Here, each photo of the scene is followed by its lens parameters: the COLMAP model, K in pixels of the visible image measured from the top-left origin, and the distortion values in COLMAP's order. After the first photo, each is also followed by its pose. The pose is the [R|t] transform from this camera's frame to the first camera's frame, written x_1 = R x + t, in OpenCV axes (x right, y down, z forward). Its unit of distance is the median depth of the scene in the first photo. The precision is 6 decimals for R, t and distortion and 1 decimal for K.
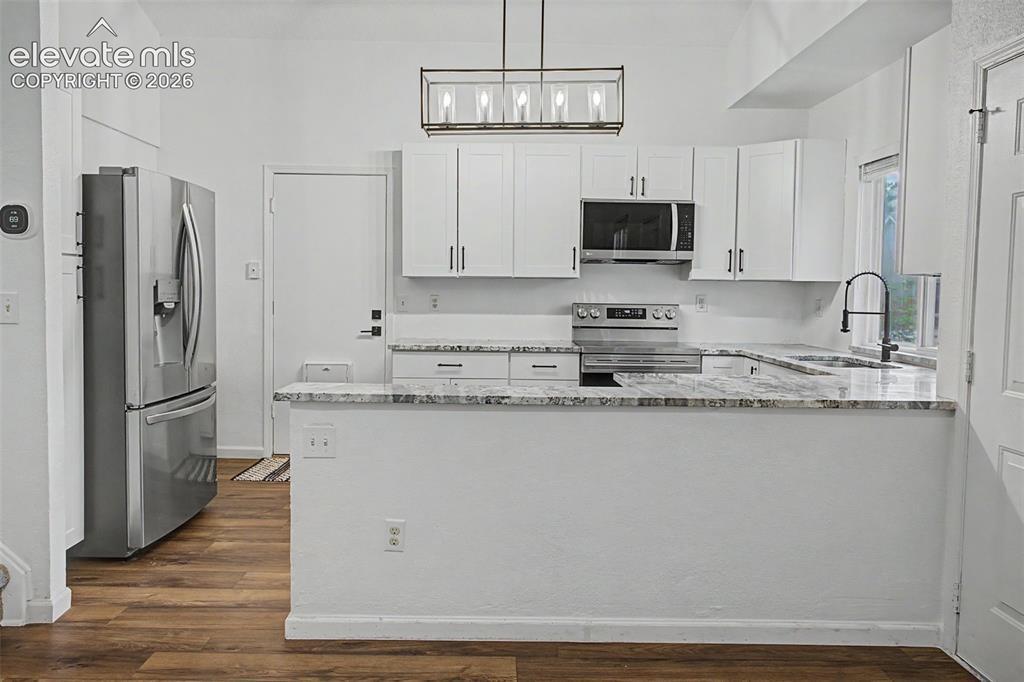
lens RADIAL K [[774.0, 0, 511.5], [0, 774.0, 327.8], [0, 0, 1]] dist [0.004252, 0.000658]
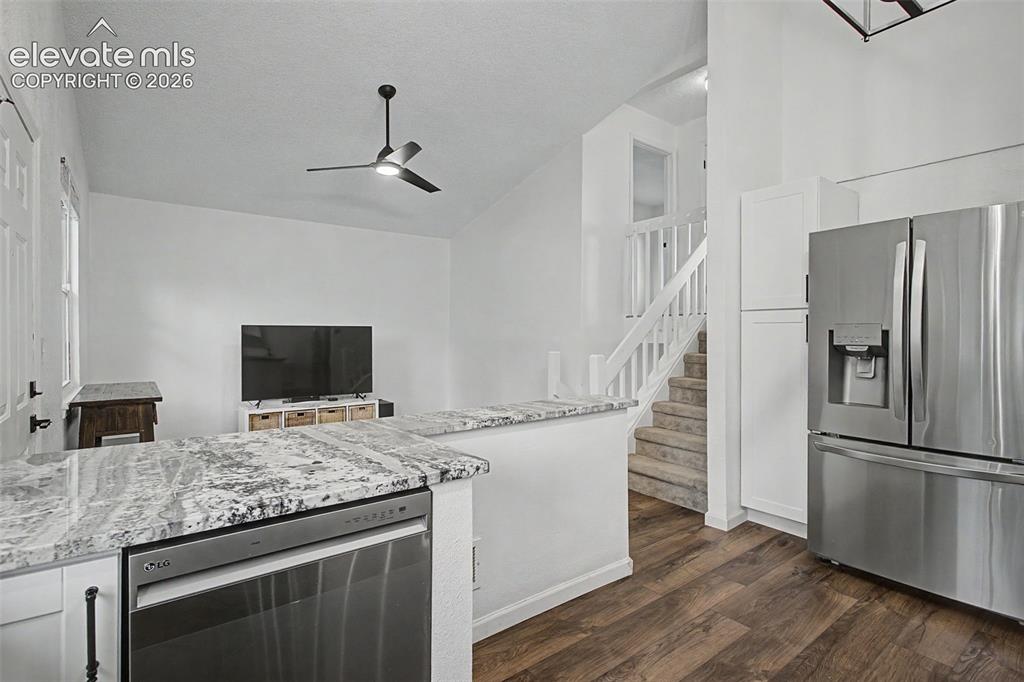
lens RADIAL K [[498.8, 0, 509.2], [0, 498.8, 326.4], [0, 0, 1]] dist [-0.002682, -0.000461]
pose [[-0.807704, -0.023878, -0.589104, 0.235109], [-0.045163, 0.998750, 0.021440, -0.036418], [0.587855, 0.043923, -0.807773, 0.885287]]
